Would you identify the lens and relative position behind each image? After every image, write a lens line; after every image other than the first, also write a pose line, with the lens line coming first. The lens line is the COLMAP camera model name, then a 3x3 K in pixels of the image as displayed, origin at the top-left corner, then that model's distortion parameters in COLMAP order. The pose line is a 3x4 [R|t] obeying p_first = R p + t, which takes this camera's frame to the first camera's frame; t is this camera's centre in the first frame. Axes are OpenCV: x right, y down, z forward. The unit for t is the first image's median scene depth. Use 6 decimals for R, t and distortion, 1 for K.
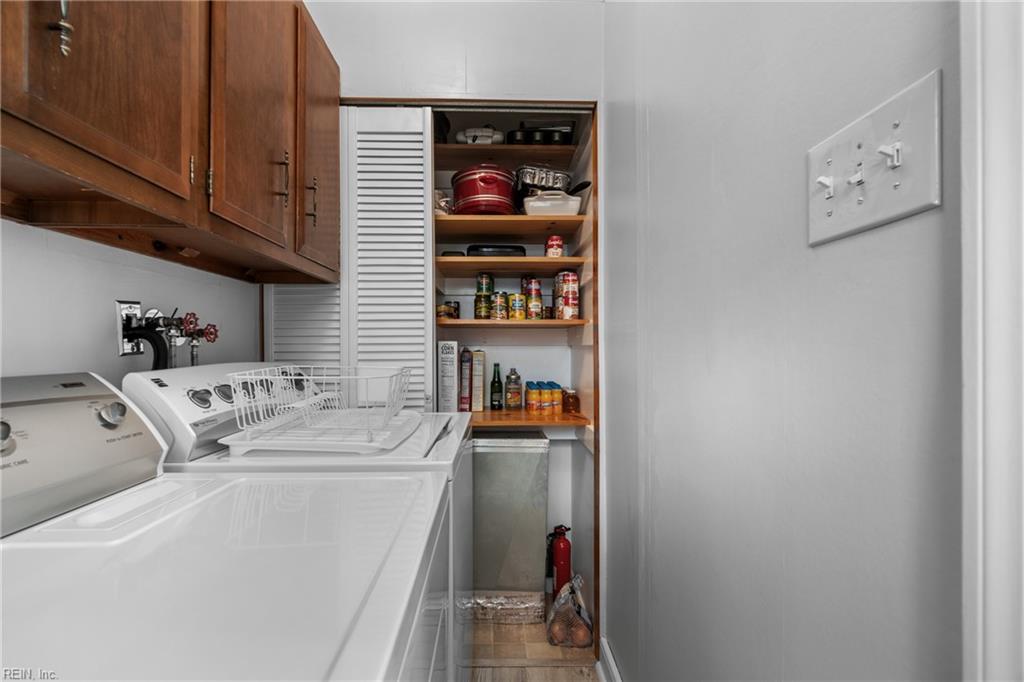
lens RADIAL K [[446.3, 0, 502.0], [0, 446.3, 347.4], [0, 0, 1]] dist [-0.004937, 0.001862]
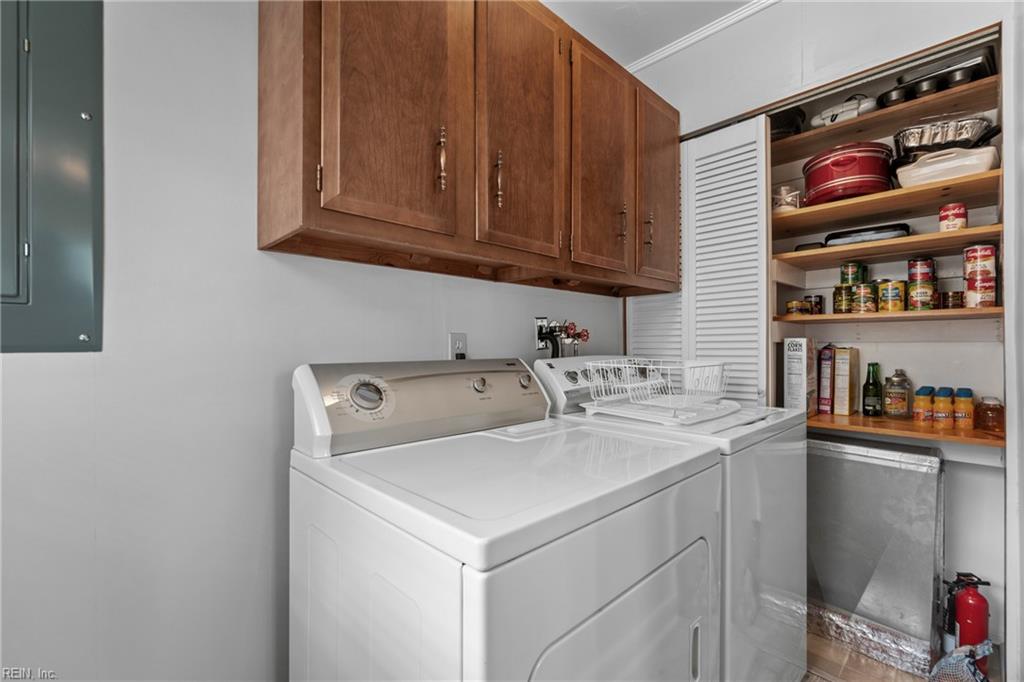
lens RADIAL K [[446.3, 0, 516.5], [0, 446.3, 344.0], [0, 0, 1]] dist [-0.004937, 0.001862]
pose [[0.670750, -0.003912, -0.741673, 0.209007], [0.002006, 0.999992, -0.003460, 0.001322], [0.741681, 0.000833, 0.670753, -0.119632]]
